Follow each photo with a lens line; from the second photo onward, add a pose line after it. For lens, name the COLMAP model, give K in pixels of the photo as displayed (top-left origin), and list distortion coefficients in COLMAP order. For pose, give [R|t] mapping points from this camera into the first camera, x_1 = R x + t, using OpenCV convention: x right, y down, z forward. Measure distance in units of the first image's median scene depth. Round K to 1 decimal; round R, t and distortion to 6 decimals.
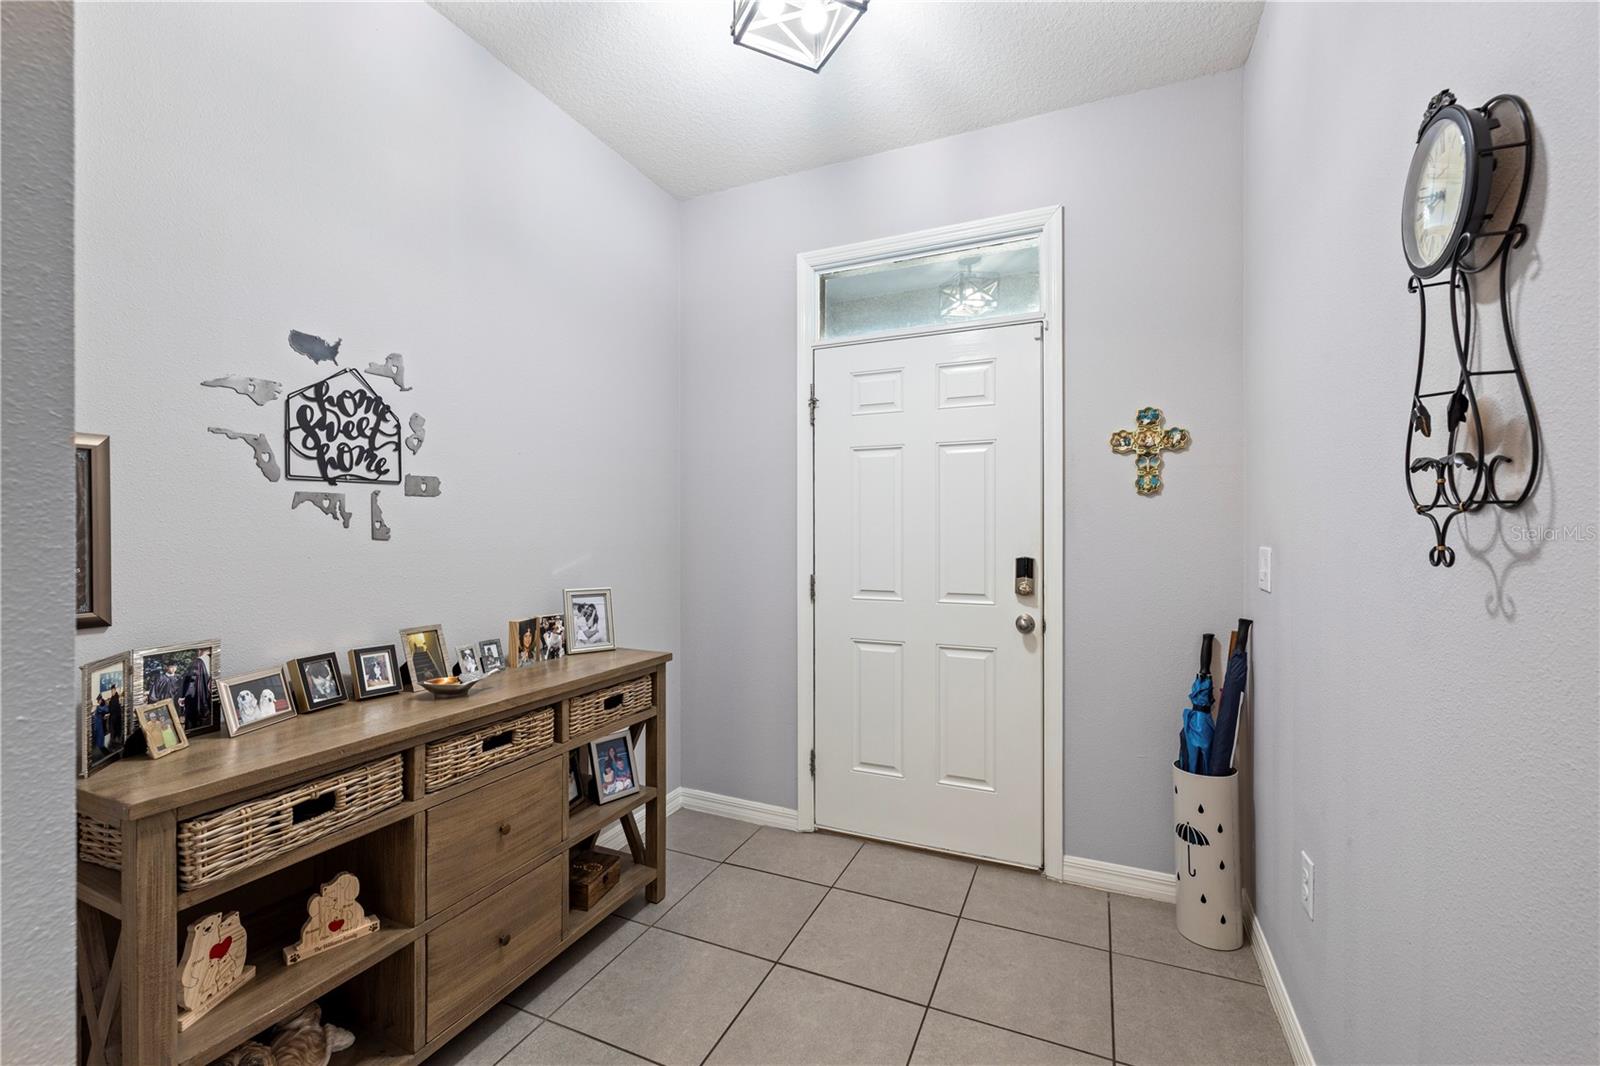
lens RADIAL K [[675.4, 0, 791.5], [0, 675.4, 527.3], [0, 0, 1]] dist [0.001339, 0.000833]
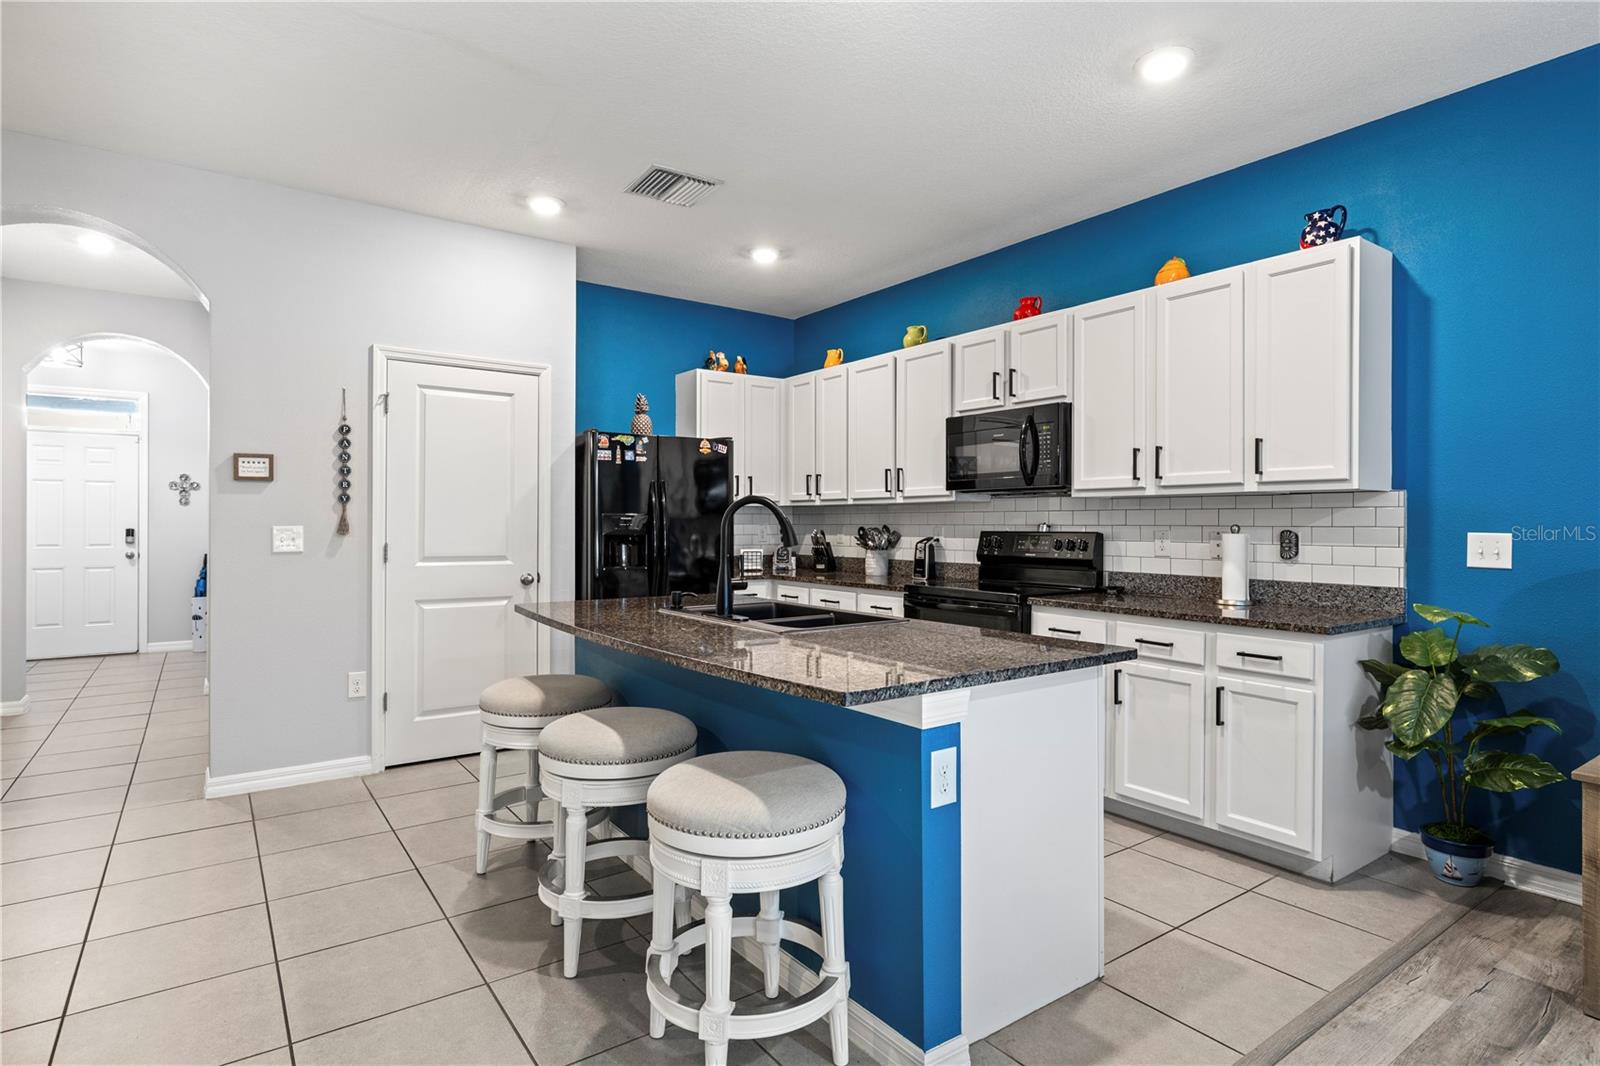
lens RADIAL K [[829.2, 0, 798.5], [0, 829.2, 524.2], [0, 0, 1]] dist [-0.002427, 0.001731]
pose [[0.500232, 0.003301, 0.865885, -1.147738], [-0.002926, 0.999993, -0.002121, 0.029699], [-0.865886, -0.001473, 0.500239, -2.865926]]
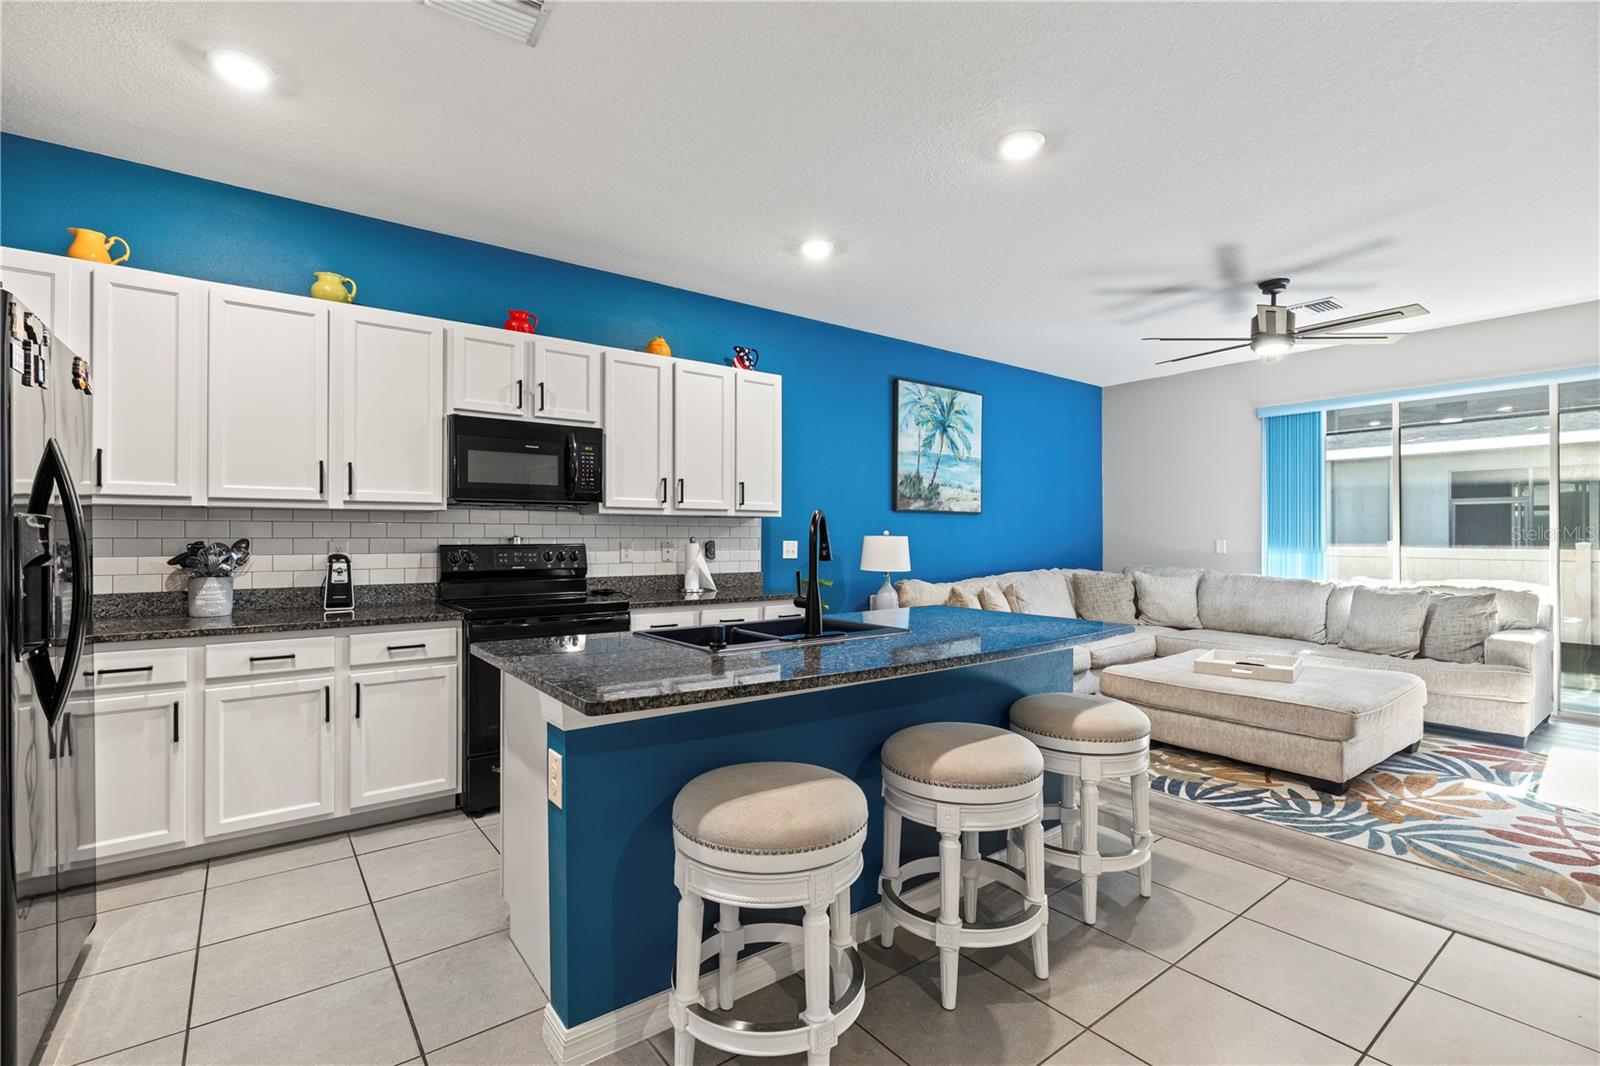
lens RADIAL K [[723.7, 0, 796.0], [0, 723.7, 532.7], [0, 0, 1]] dist [-0.004985, 0.002765]
pose [[-0.879596, 0.002823, 0.475713, -0.611608], [0.000796, 0.999990, -0.004462, 0.022307], [-0.475721, -0.003546, -0.879589, -1.284691]]
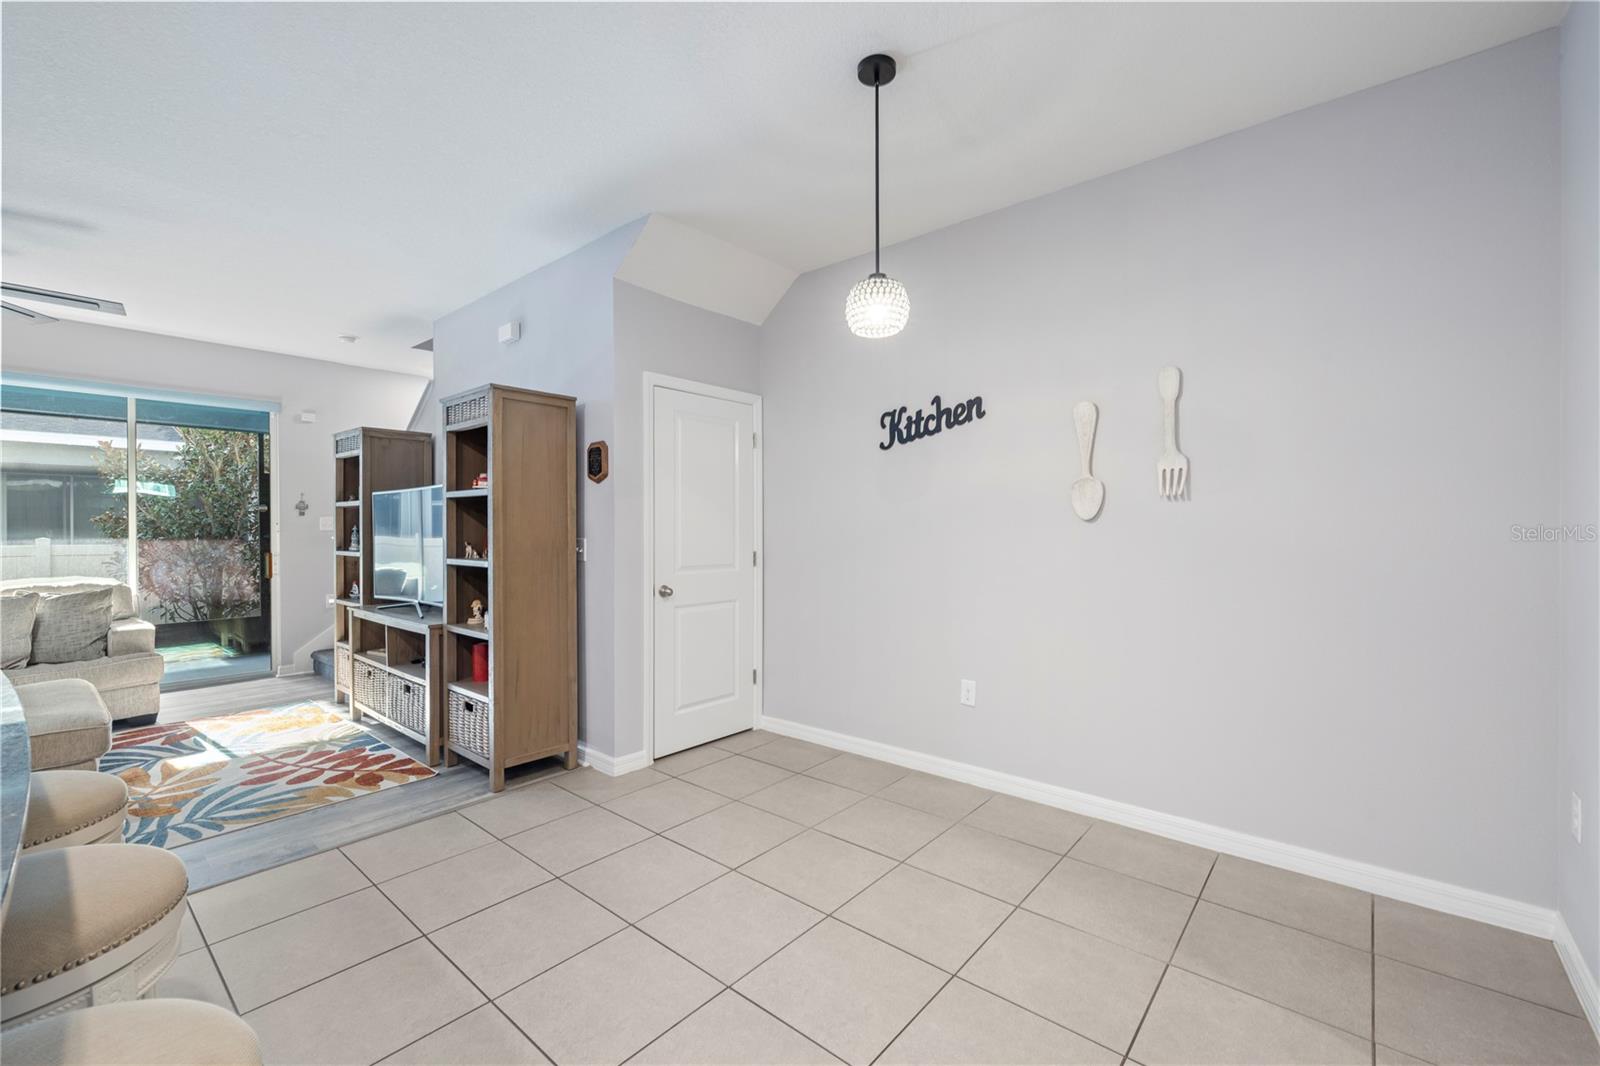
lens RADIAL K [[675.4, 0, 805.3], [0, 675.4, 528.2], [0, 0, 1]] dist [0.001339, 0.000833]
pose [[-0.279727, 0.003203, -0.960074, -0.057322], [0.002734, 0.999993, 0.002539, 0.009224], [0.960076, -0.001915, -0.279734, -1.465034]]
